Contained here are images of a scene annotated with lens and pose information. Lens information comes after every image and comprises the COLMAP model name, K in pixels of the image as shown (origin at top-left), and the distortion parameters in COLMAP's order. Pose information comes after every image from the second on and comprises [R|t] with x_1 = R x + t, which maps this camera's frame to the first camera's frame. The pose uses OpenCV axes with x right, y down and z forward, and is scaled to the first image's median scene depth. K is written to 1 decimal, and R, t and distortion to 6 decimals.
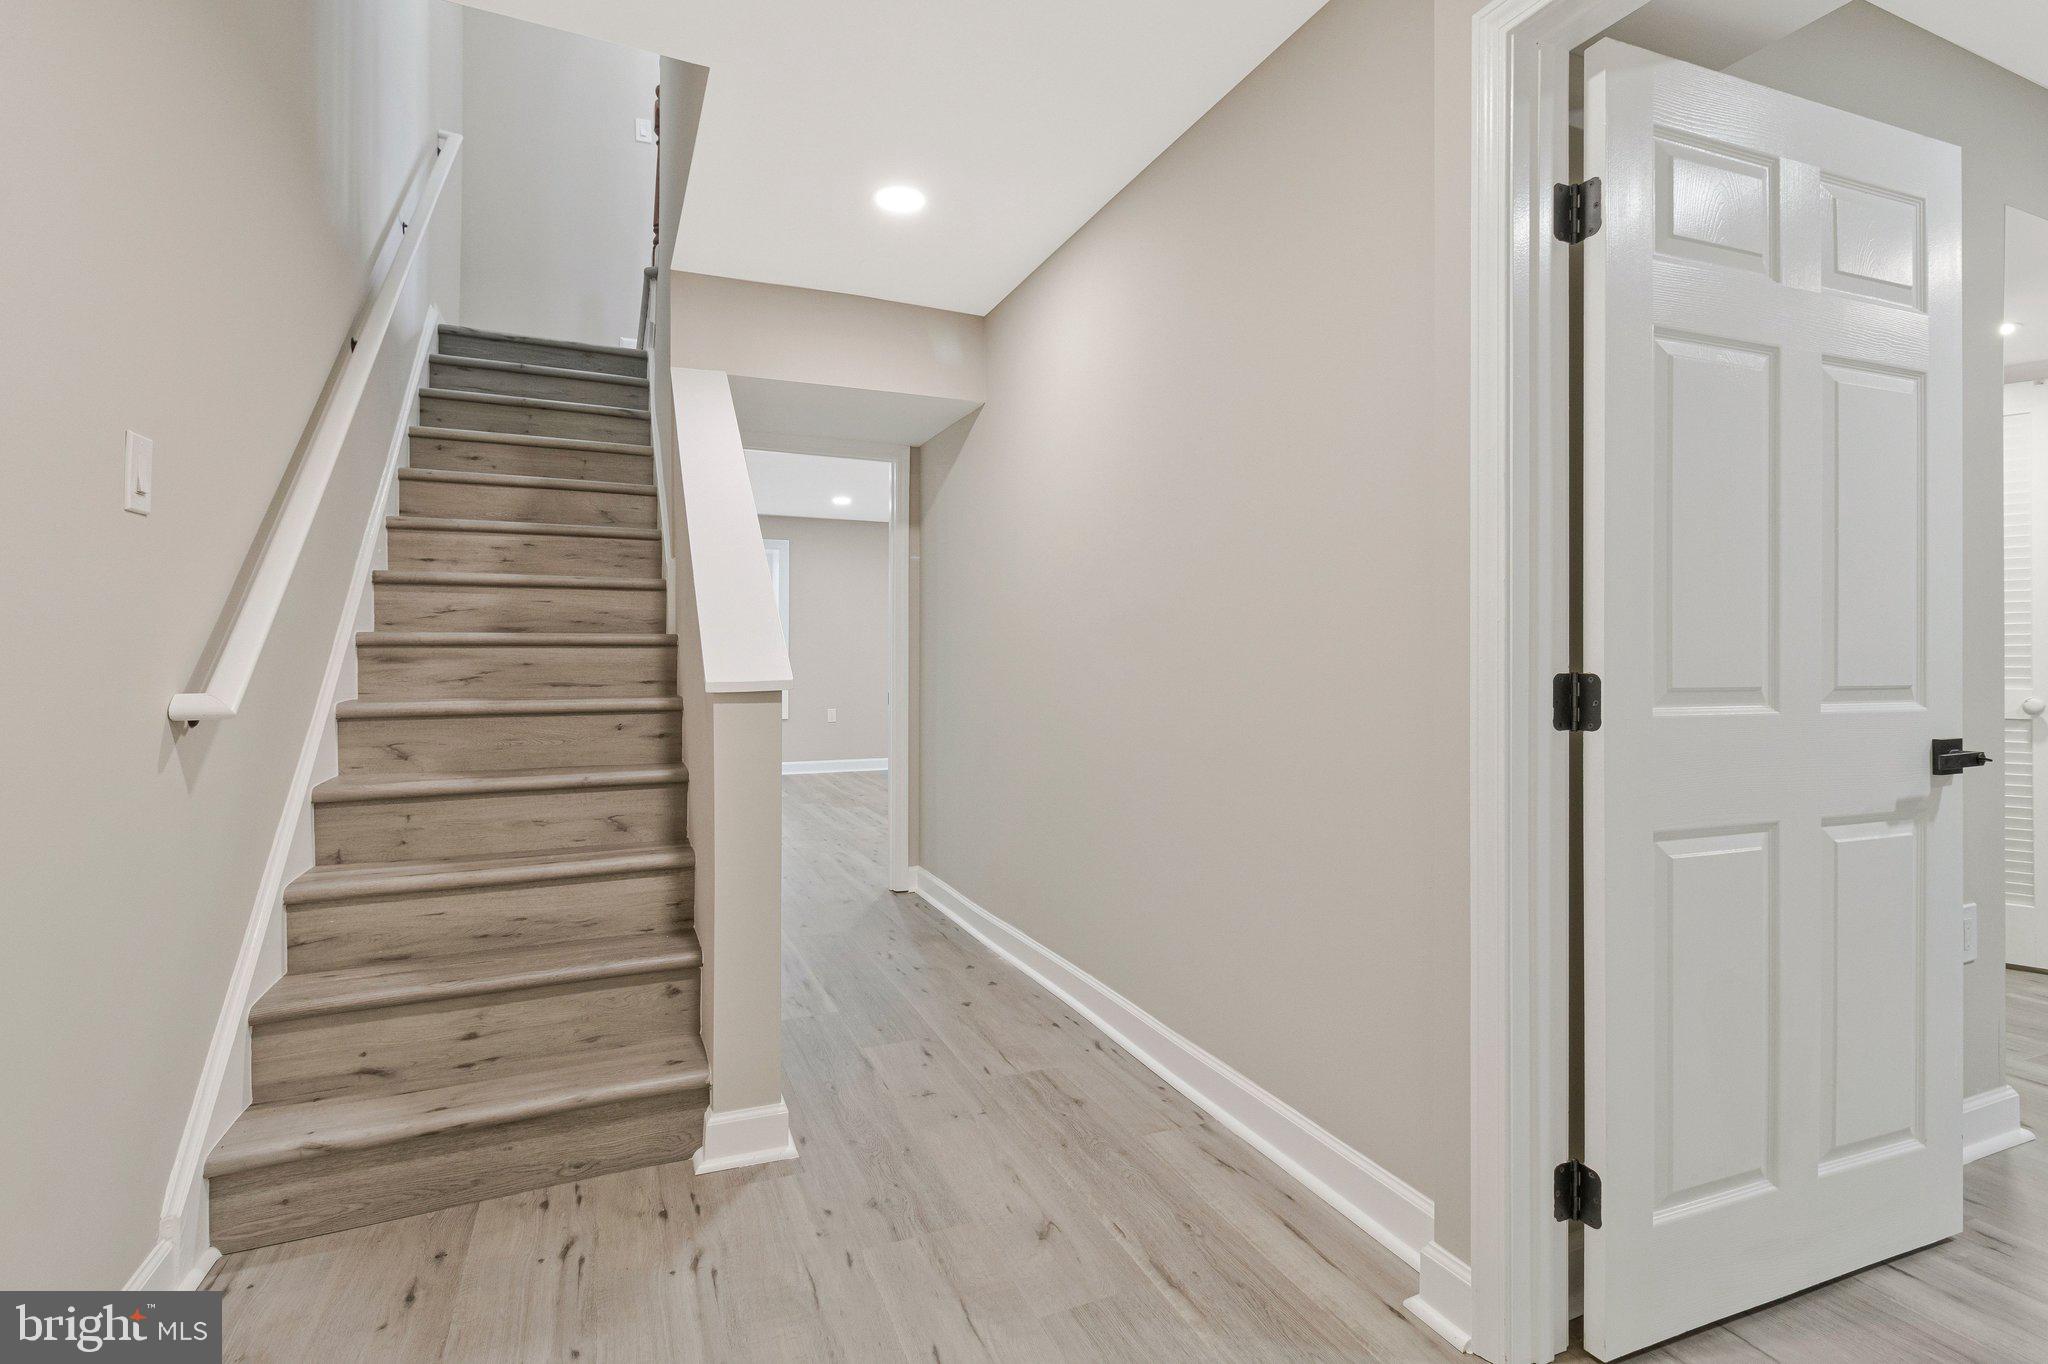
lens RADIAL K [[975.4, 0, 1025.9], [0, 975.4, 670.0], [0, 0, 1]] dist [0.008187, 0.002831]
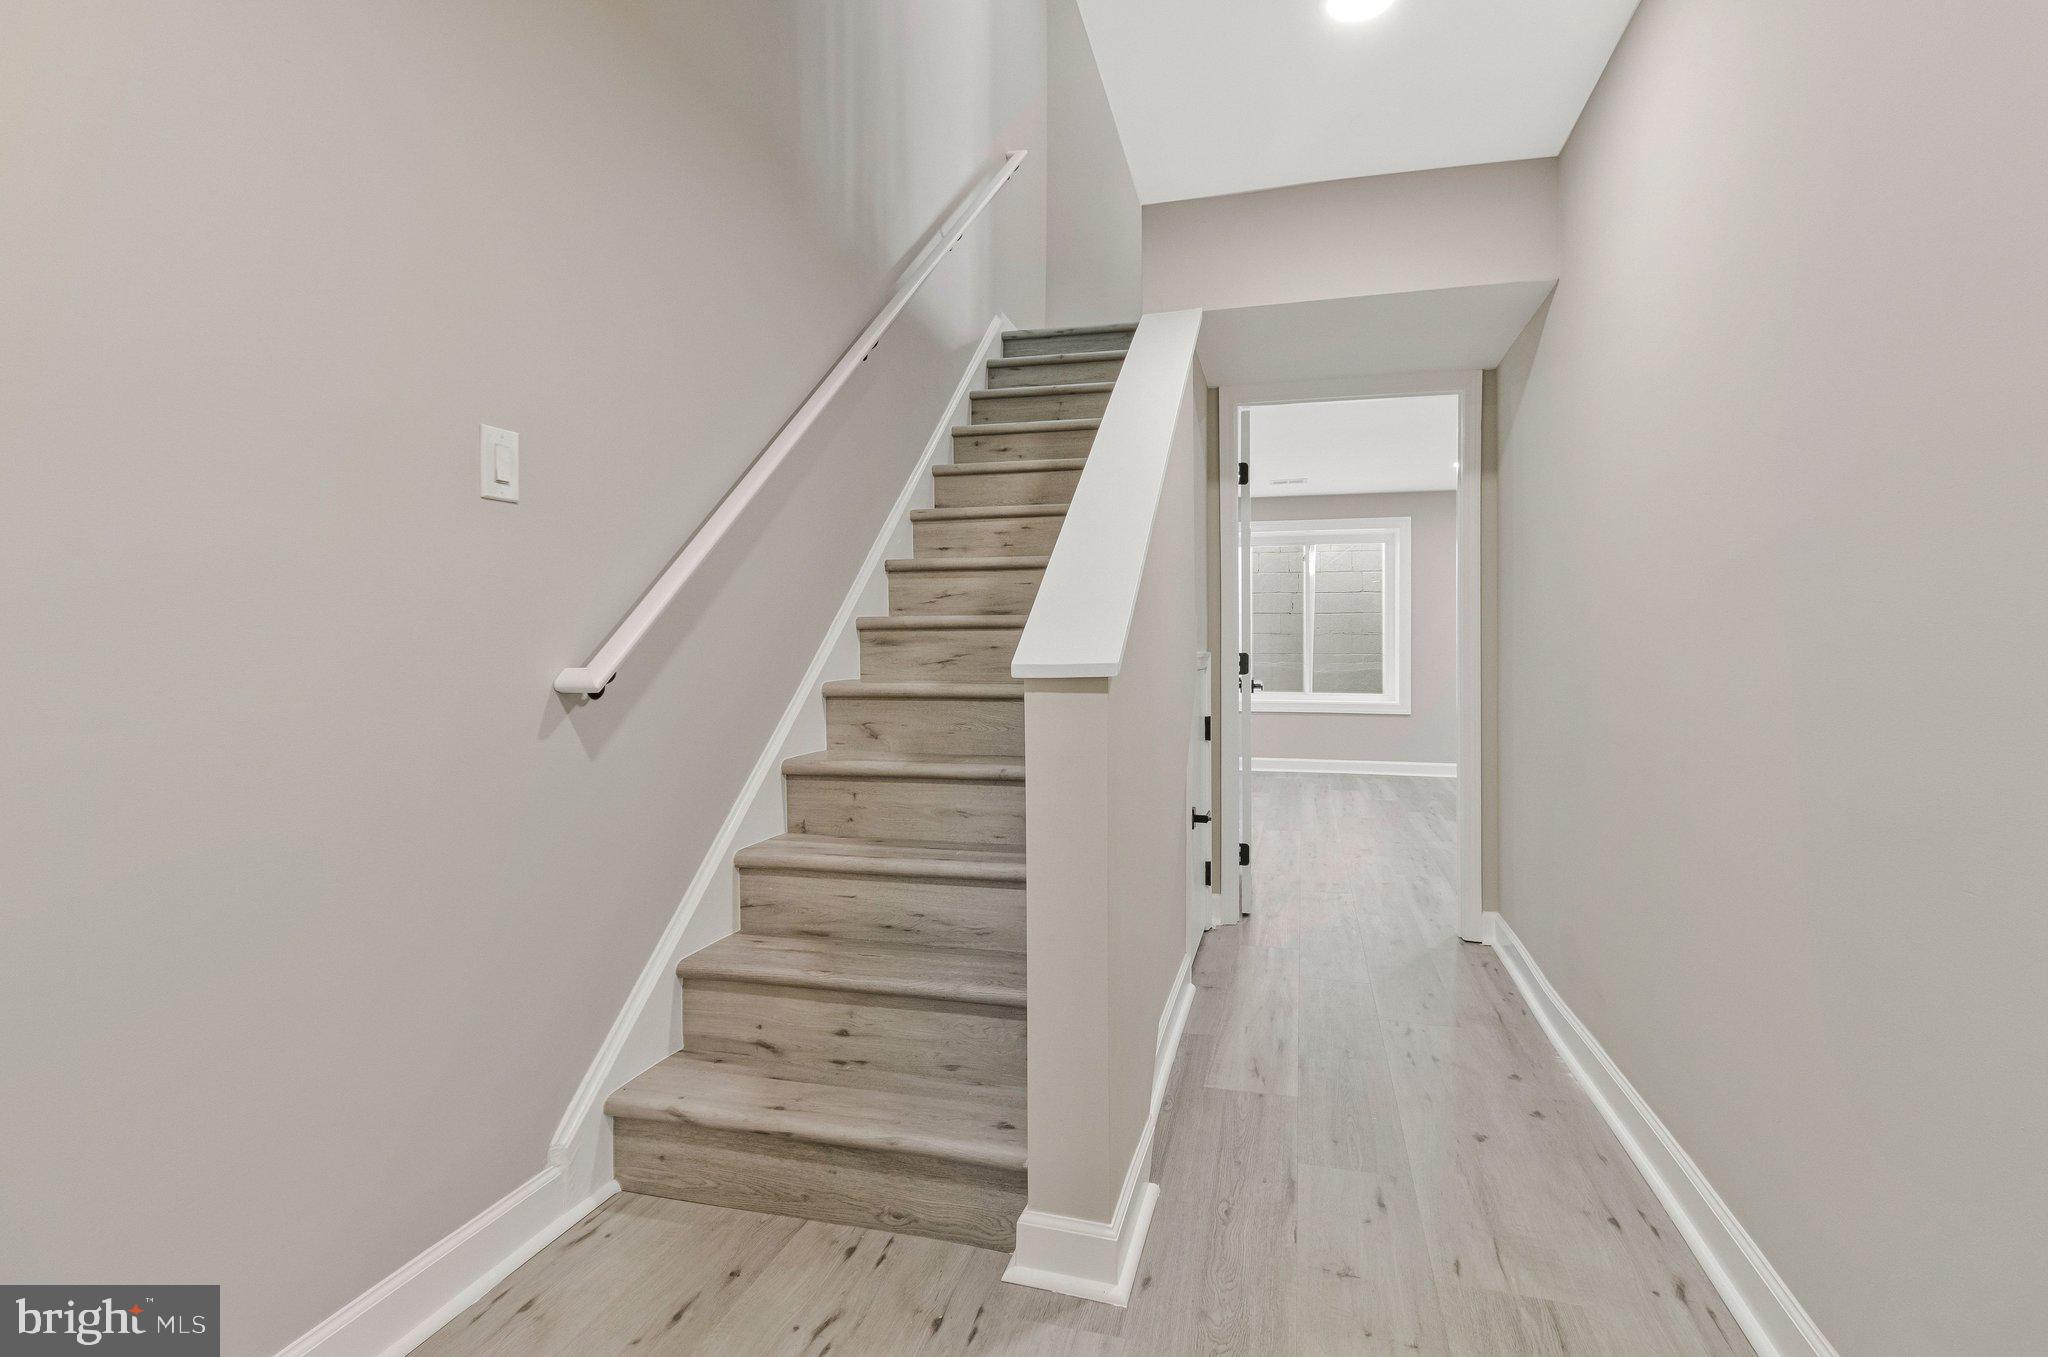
lens RADIAL K [[975.4, 0, 1021.1], [0, 975.4, 658.8], [0, 0, 1]] dist [0.008187, 0.002831]
pose [[0.788083, 0.008353, -0.615513, 0.132147], [-0.010055, 0.999949, 0.000696, 0.005501], [0.615487, 0.005640, 0.788126, 0.303449]]
